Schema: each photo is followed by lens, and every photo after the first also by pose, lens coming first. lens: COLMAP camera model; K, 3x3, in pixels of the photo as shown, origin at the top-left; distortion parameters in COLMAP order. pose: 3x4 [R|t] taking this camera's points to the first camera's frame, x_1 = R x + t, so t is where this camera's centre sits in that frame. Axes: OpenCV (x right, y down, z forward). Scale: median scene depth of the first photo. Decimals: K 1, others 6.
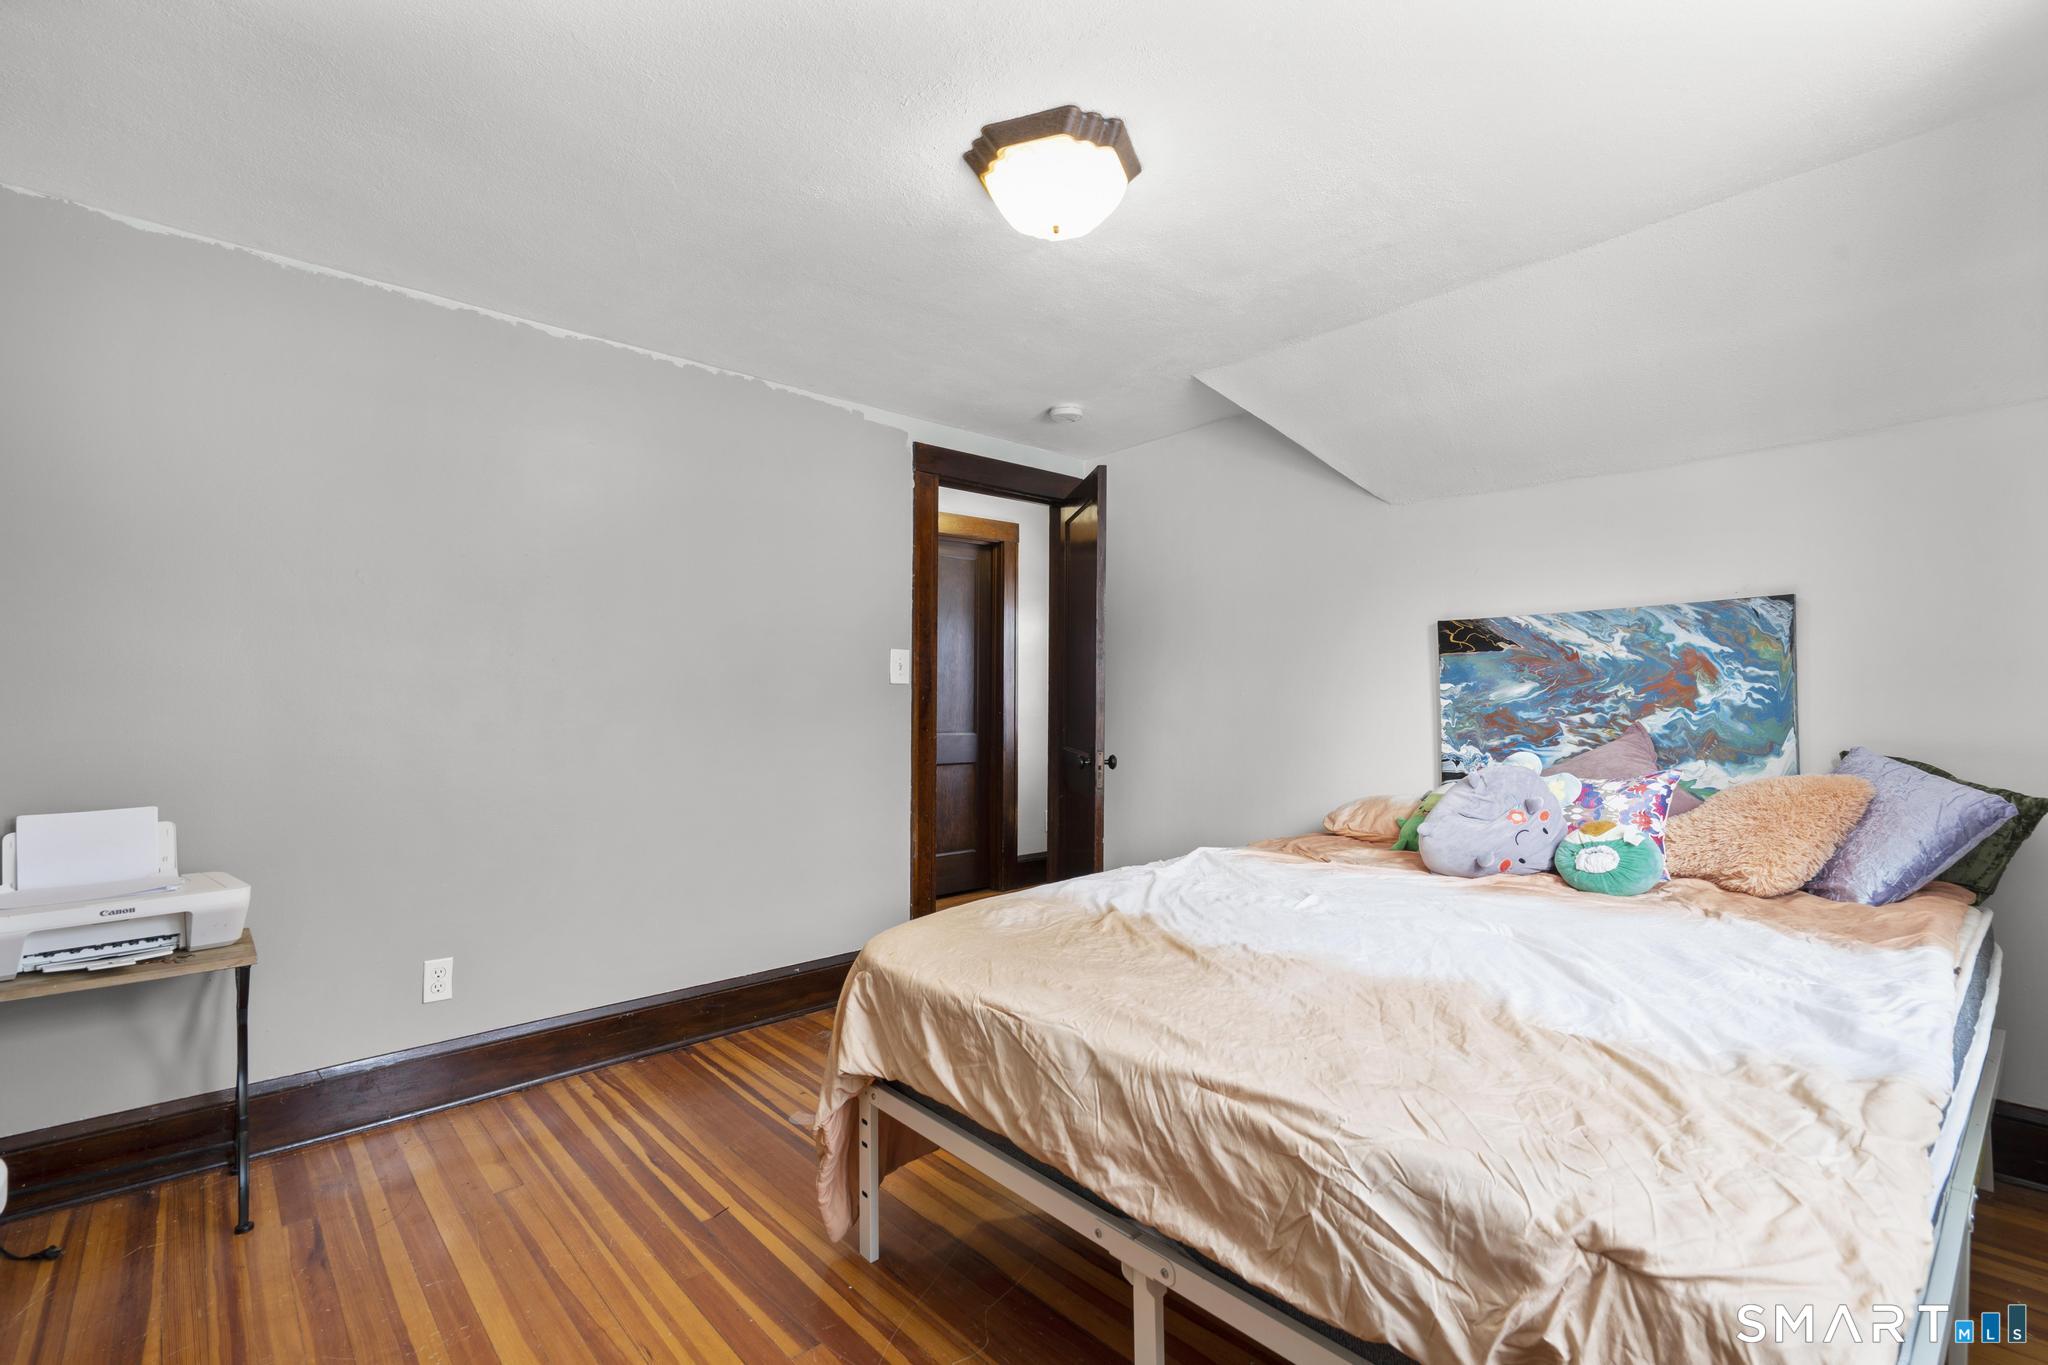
lens RADIAL K [[914.0, 0, 1017.8], [0, 914.0, 685.6], [0, 0, 1]] dist [-0.013202, 0.005745]
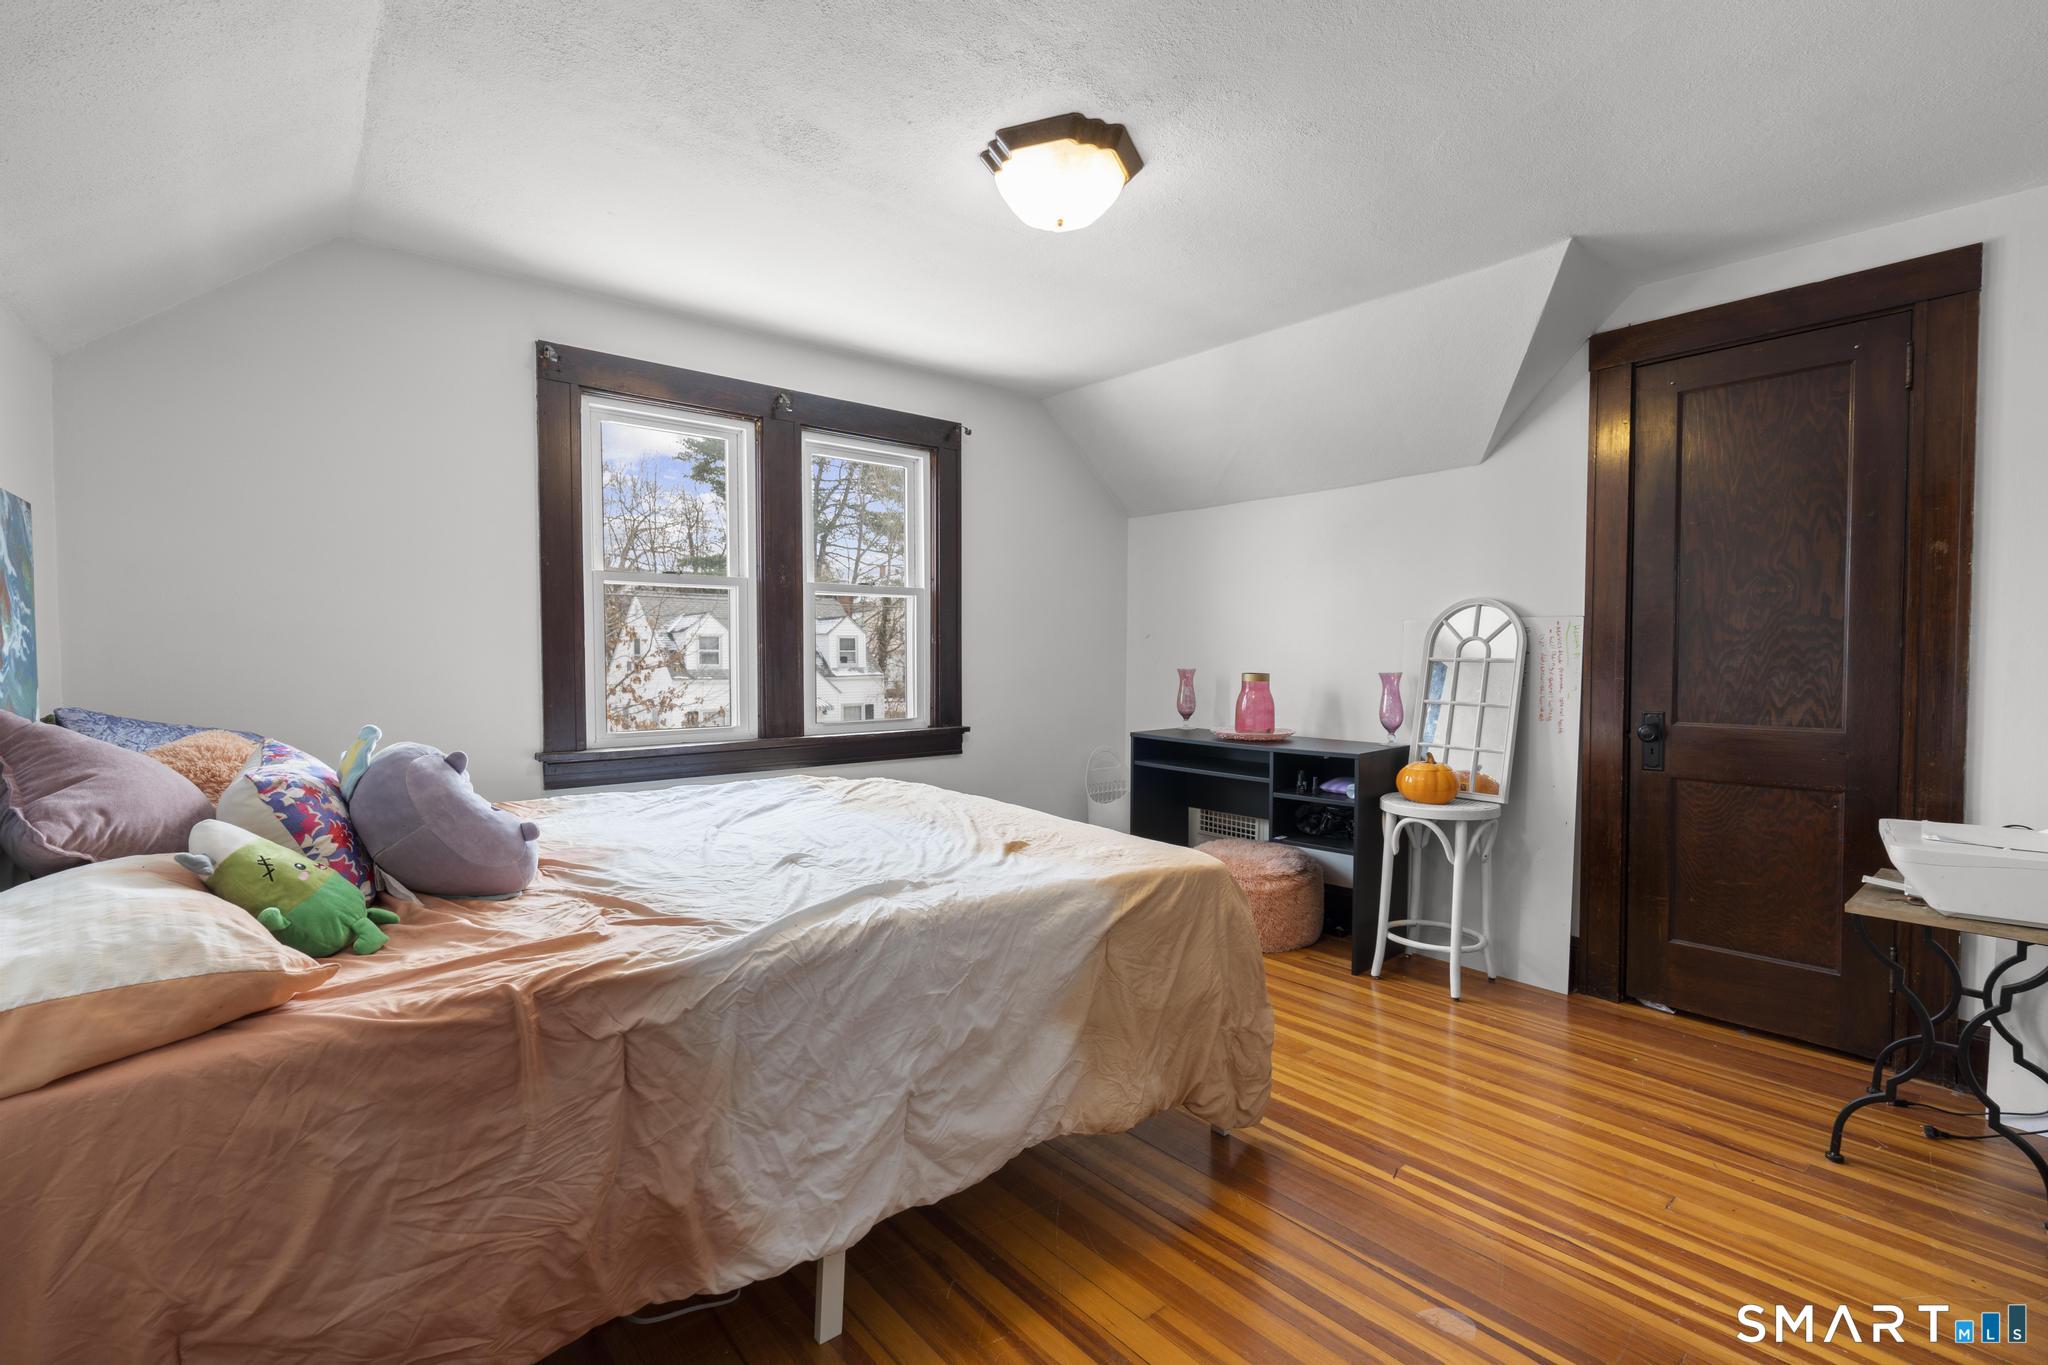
lens RADIAL K [[914.0, 0, 1017.8], [0, 914.0, 685.6], [0, 0, 1]] dist [-0.013202, 0.005745]
pose [[-0.998834, -0.001525, 0.048261, 0.028857], [-0.000674, 0.999844, 0.017635, 0.028510], [-0.048281, 0.017582, -0.998679, 1.573034]]
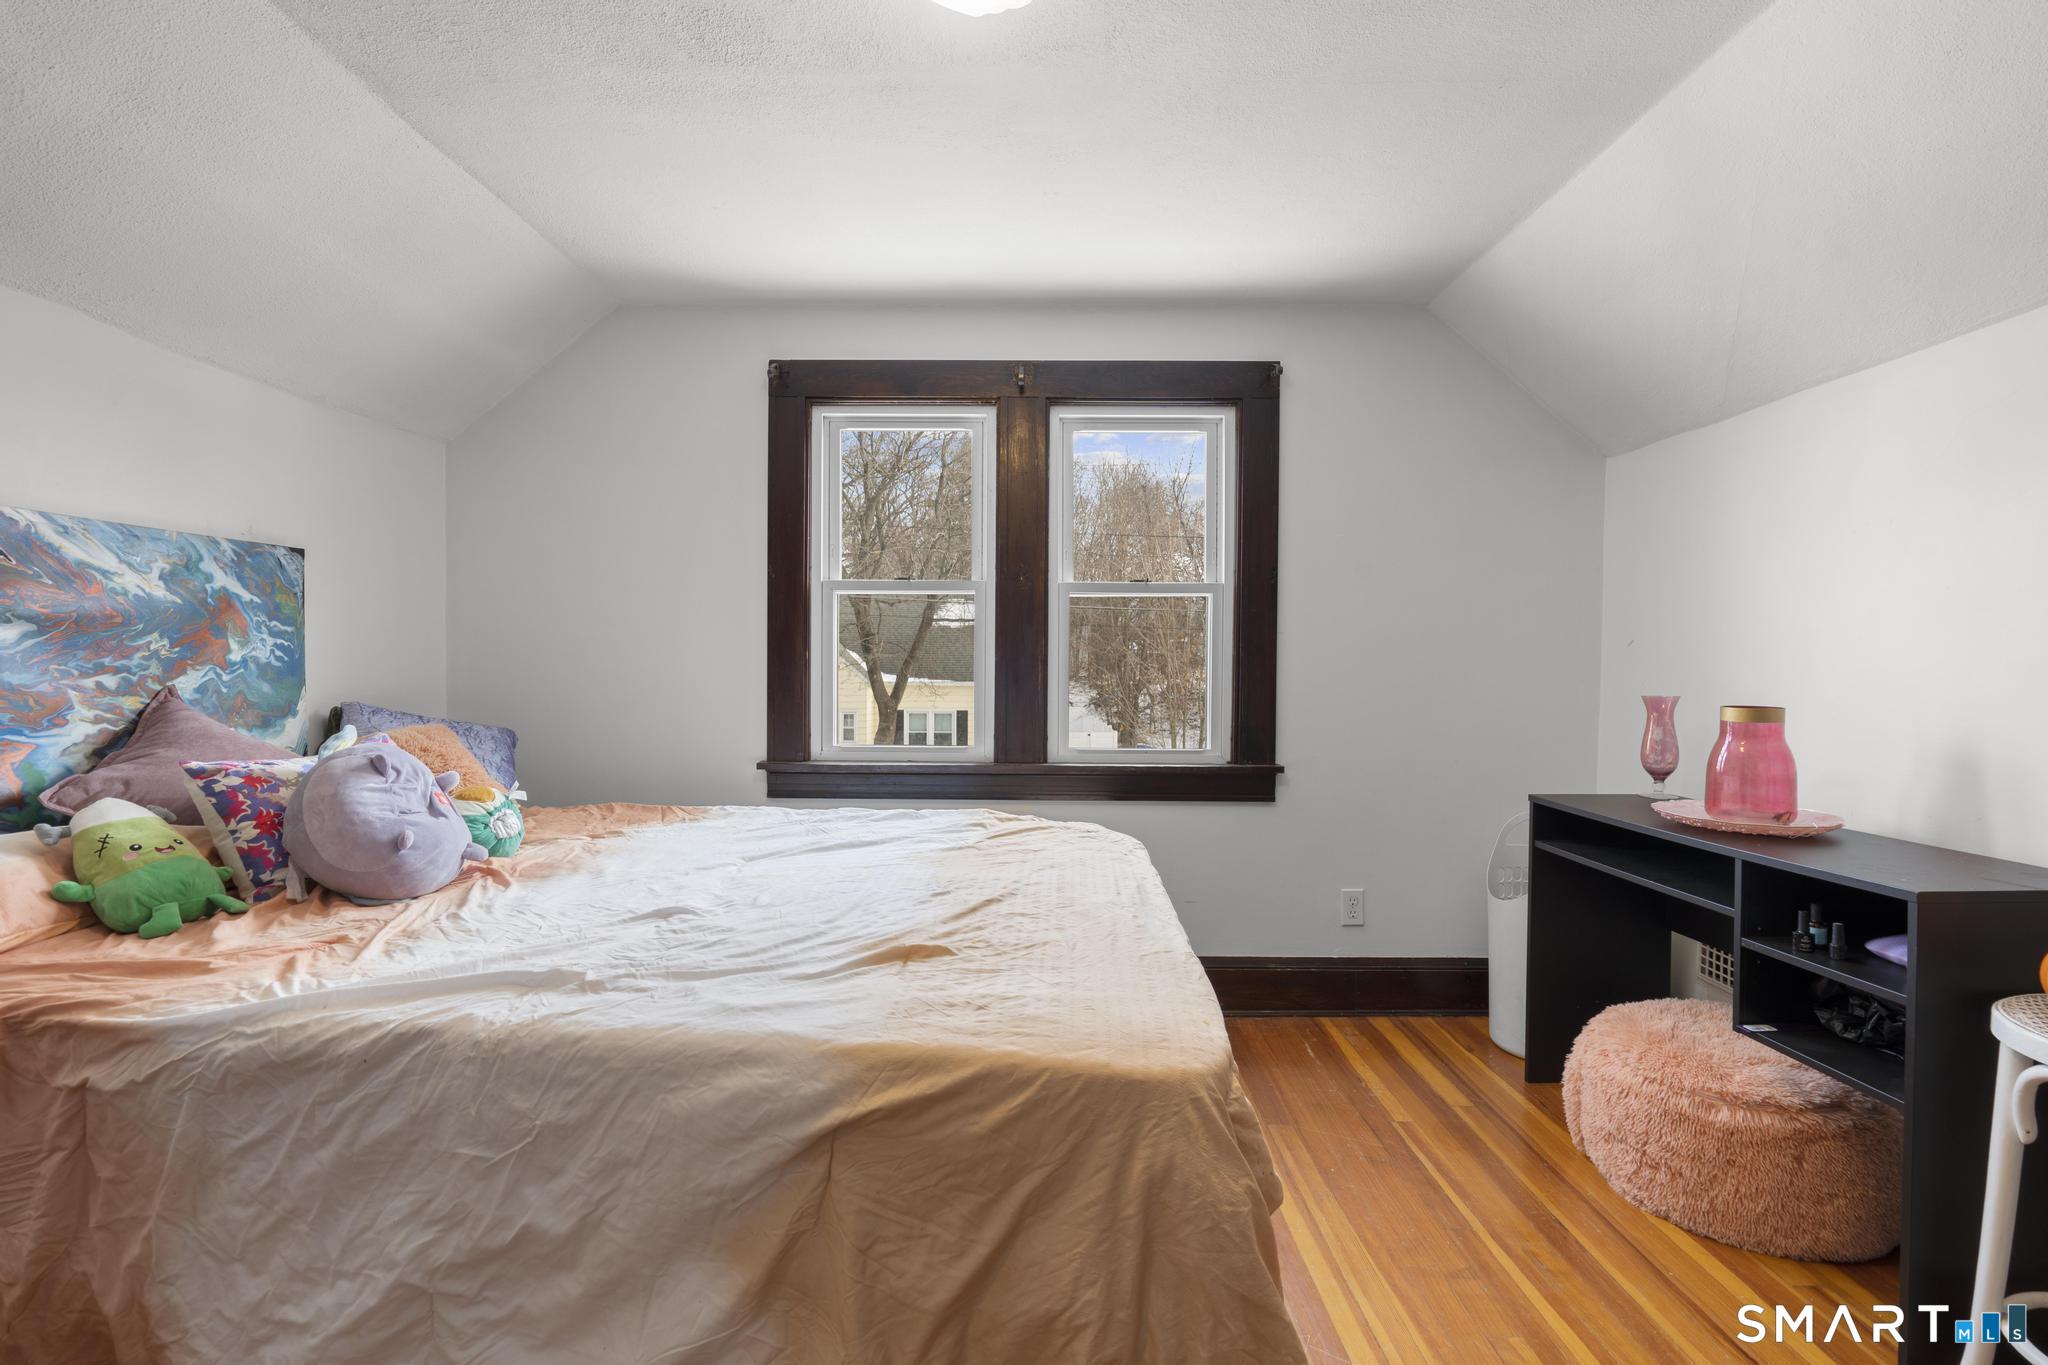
lens RADIAL K [[912.3, 0, 1016.0], [0, 912.3, 685.5], [0, 0, 1]] dist [-0.005975, 0.001261]
pose [[-0.727922, -0.017819, 0.685429, -0.347089], [-0.019178, 0.999800, 0.005625, 0.023667], [-0.685392, -0.009050, -0.728118, 1.107840]]
